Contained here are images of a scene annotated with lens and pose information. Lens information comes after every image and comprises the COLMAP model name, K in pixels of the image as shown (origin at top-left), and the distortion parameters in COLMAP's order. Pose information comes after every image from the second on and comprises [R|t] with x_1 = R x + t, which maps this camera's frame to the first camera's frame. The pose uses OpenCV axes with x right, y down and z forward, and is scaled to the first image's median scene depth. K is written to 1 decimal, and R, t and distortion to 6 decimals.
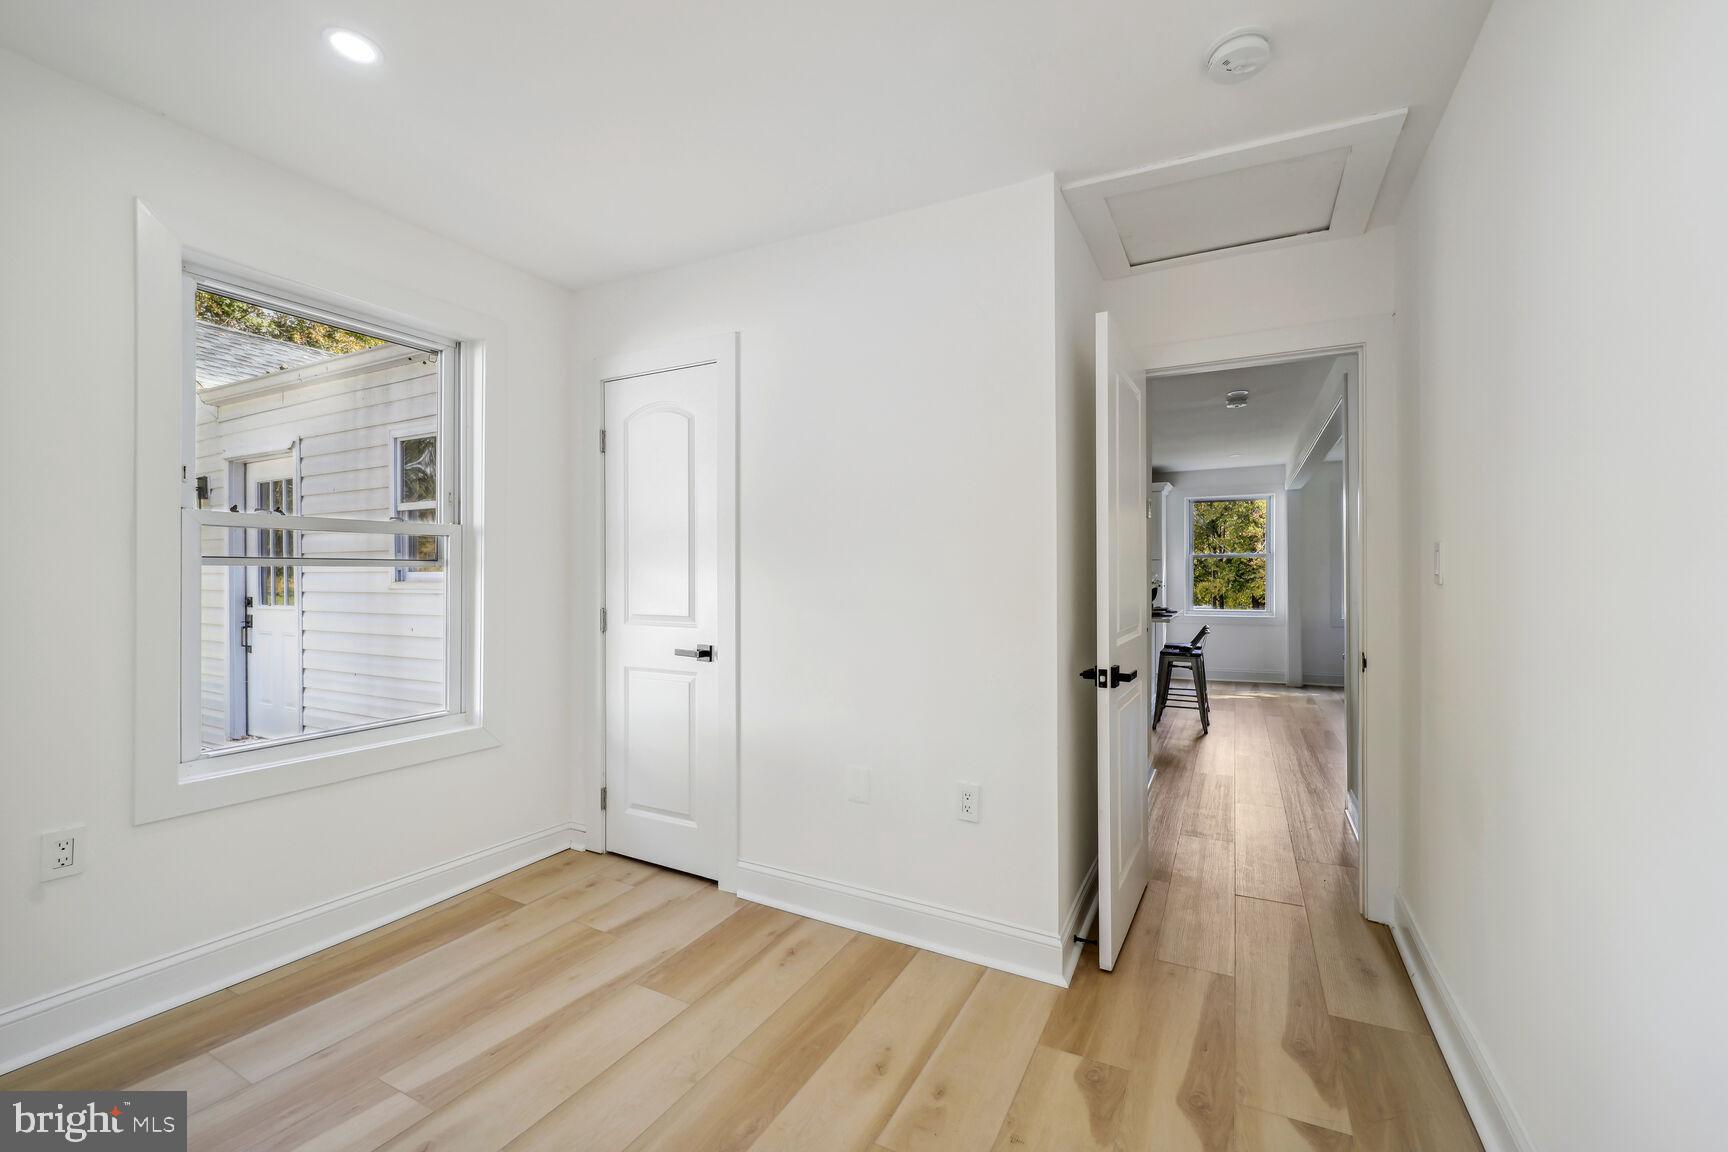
lens RADIAL K [[700.0, 0, 865.9], [0, 700.0, 580.3], [0, 0, 1]] dist [-0.001300, 0.000262]
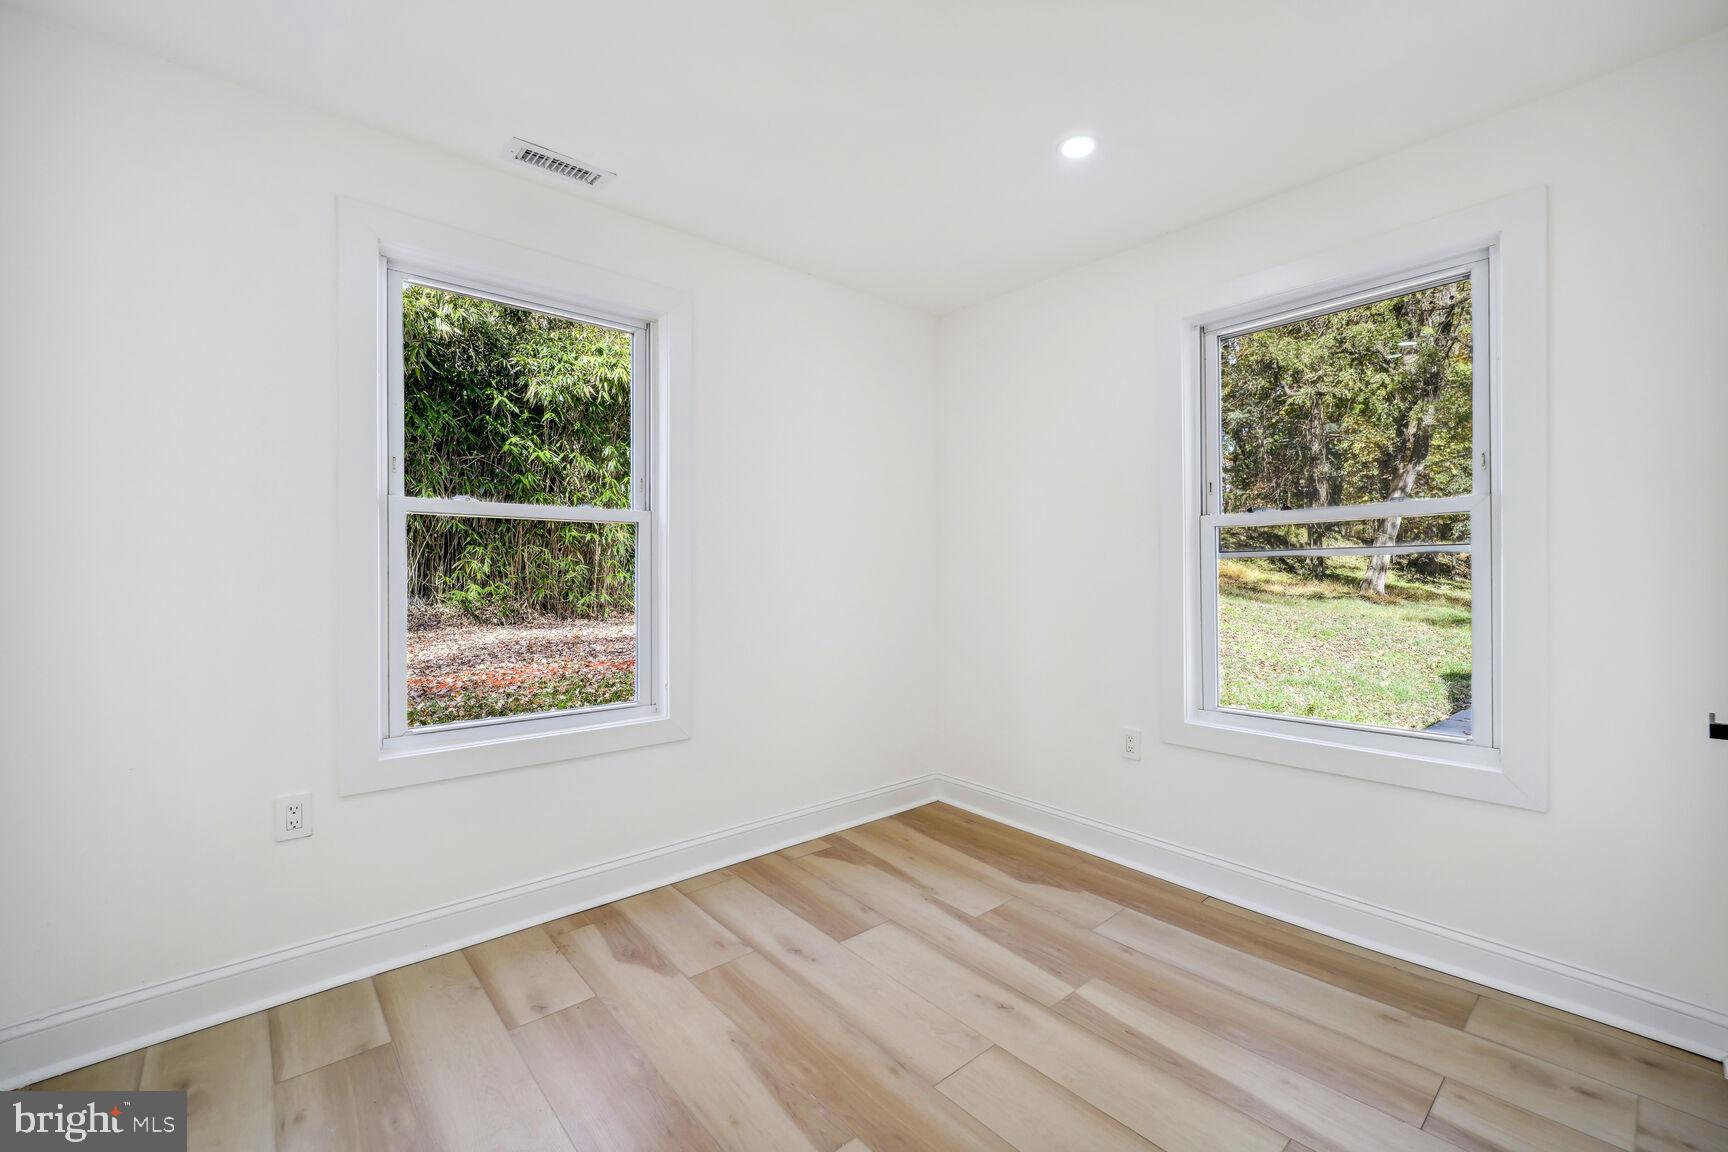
lens RADIAL K [[700.0, 0, 858.7], [0, 700.0, 576.3], [0, 0, 1]] dist [-0.001300, 0.000262]
pose [[-0.354304, 0.000780, -0.935130, 0.465071], [0.003442, 0.999994, -0.000470, 0.005555], [0.935124, -0.003385, -0.354305, 0.817521]]
